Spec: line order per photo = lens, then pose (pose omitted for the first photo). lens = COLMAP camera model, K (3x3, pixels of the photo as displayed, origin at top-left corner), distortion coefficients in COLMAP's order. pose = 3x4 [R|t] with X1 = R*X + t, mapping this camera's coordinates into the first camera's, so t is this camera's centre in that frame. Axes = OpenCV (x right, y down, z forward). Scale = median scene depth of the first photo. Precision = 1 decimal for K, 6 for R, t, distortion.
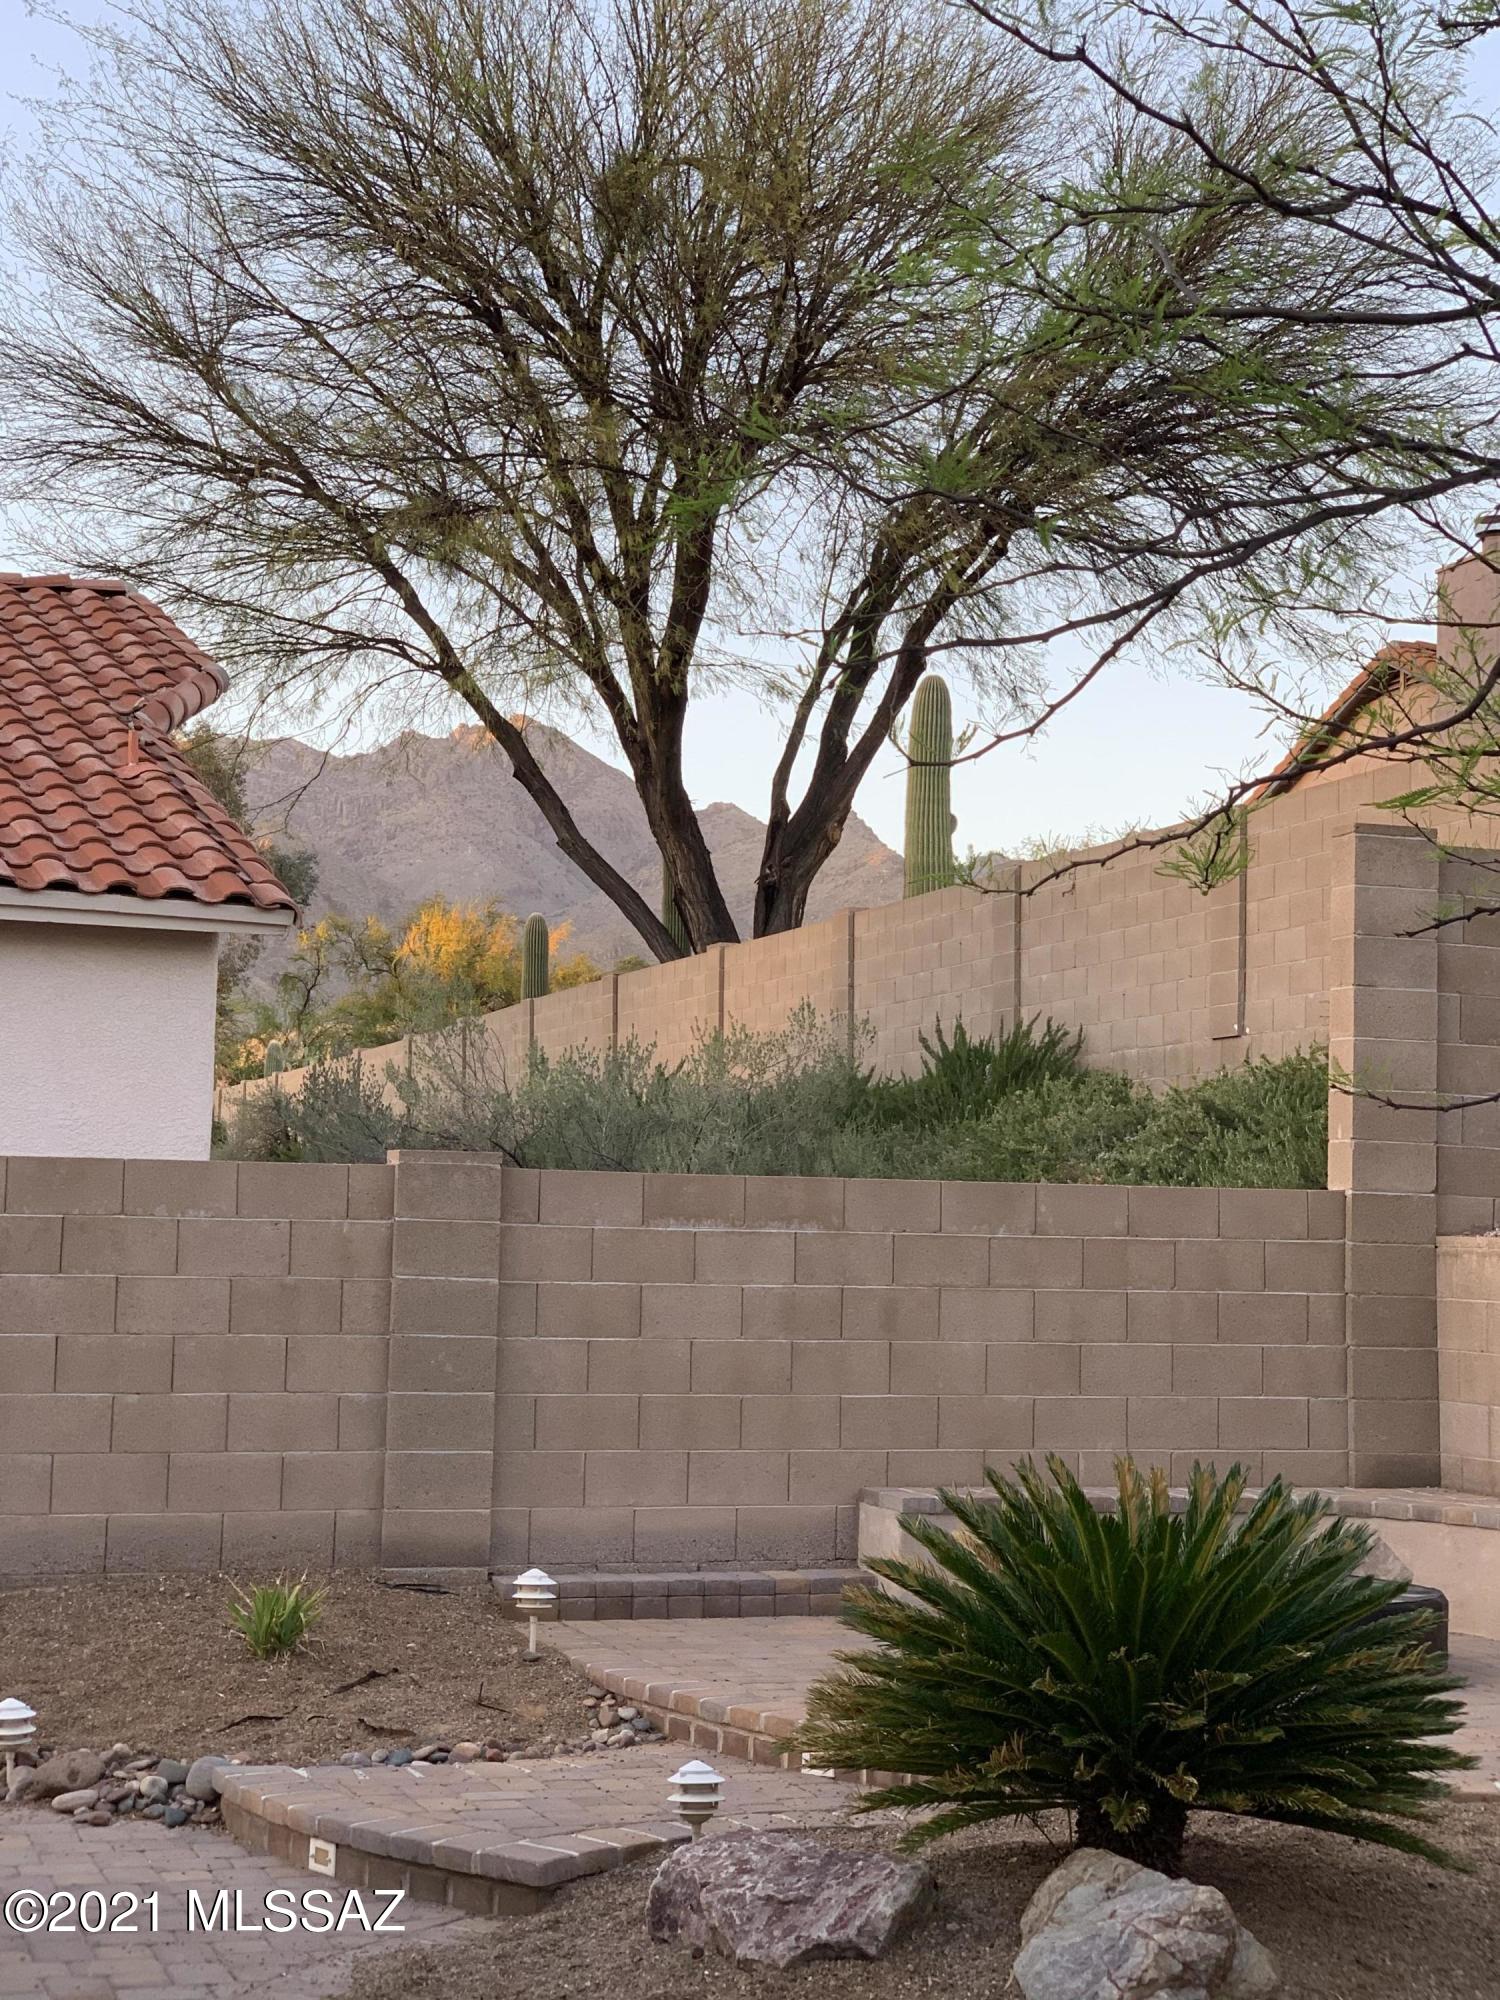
lens RADIAL K [[3114.3, 0, 764.5], [0, 3114.3, 1002.0], [0, 0, 1]] dist [0.104268, 0.000000]
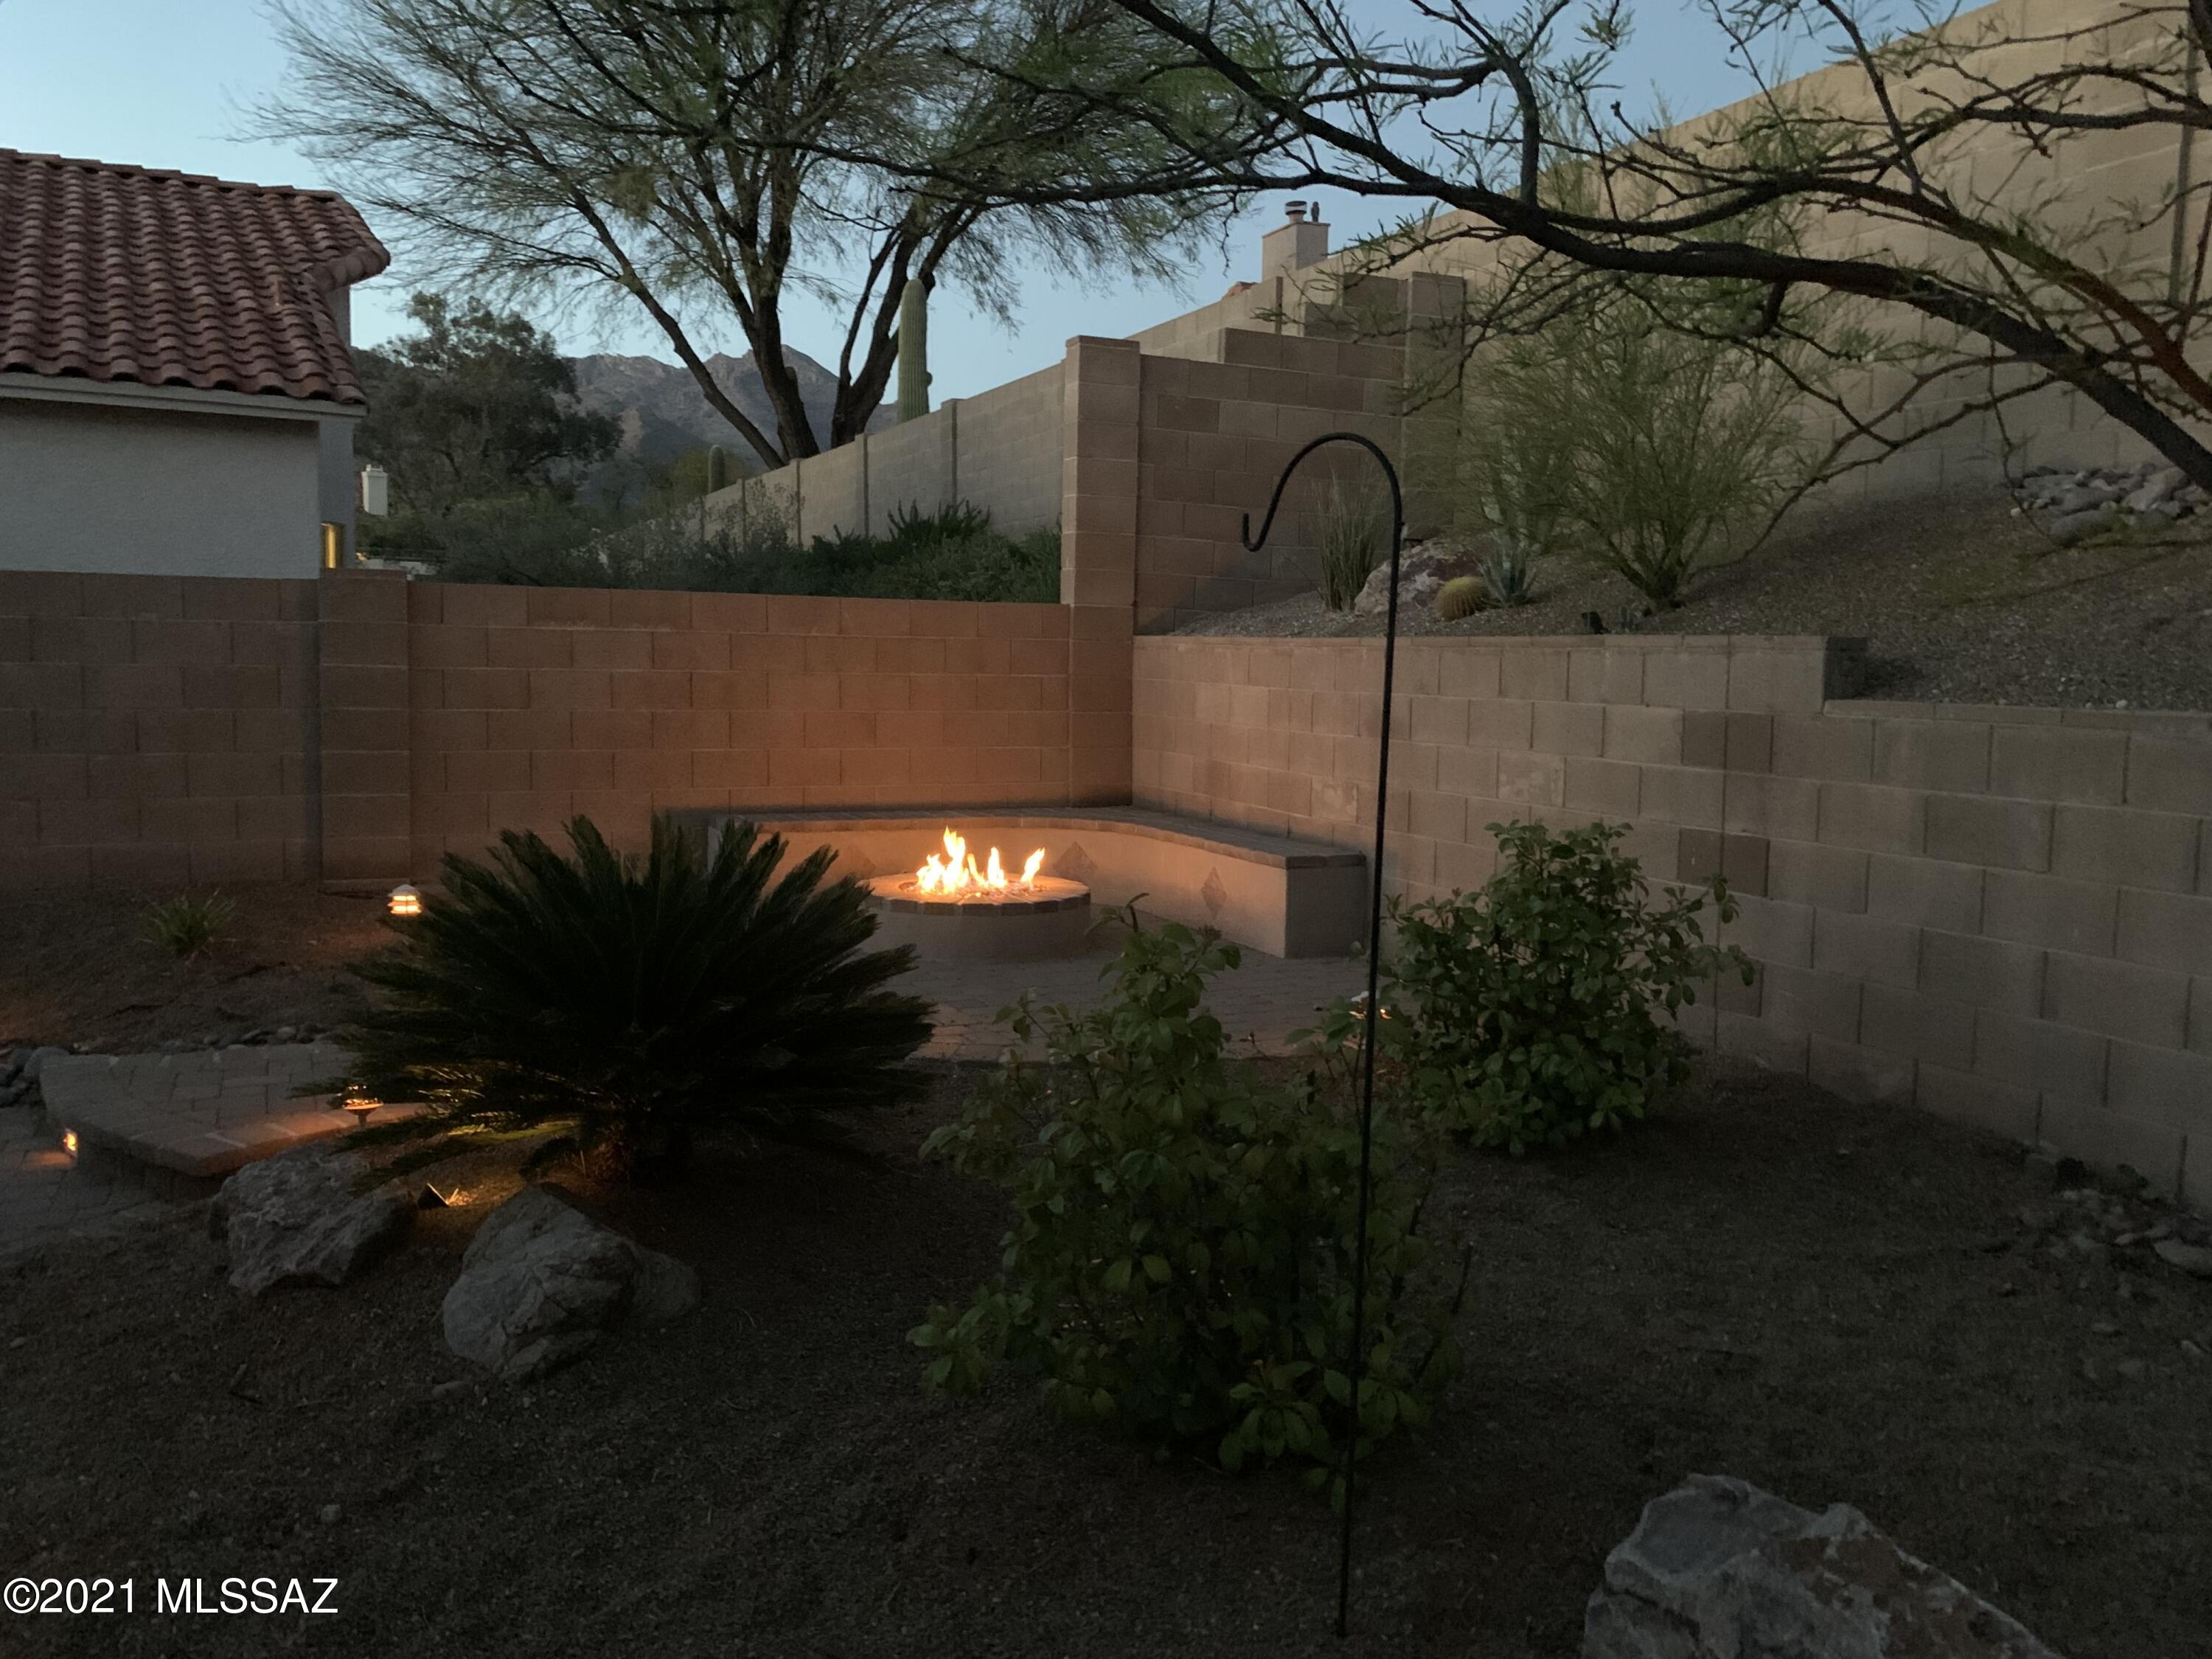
lens RADIAL K [[1690.1, 0, 1093.9], [0, 1690.1, 837.8], [0, 0, 1]] dist [0.045541, -0.058137]
pose [[0.995749, -0.012119, 0.091311, 0.074493], [-0.005108, 0.982516, 0.186108, 0.012811], [-0.091970, -0.185783, 0.978277, 0.132681]]
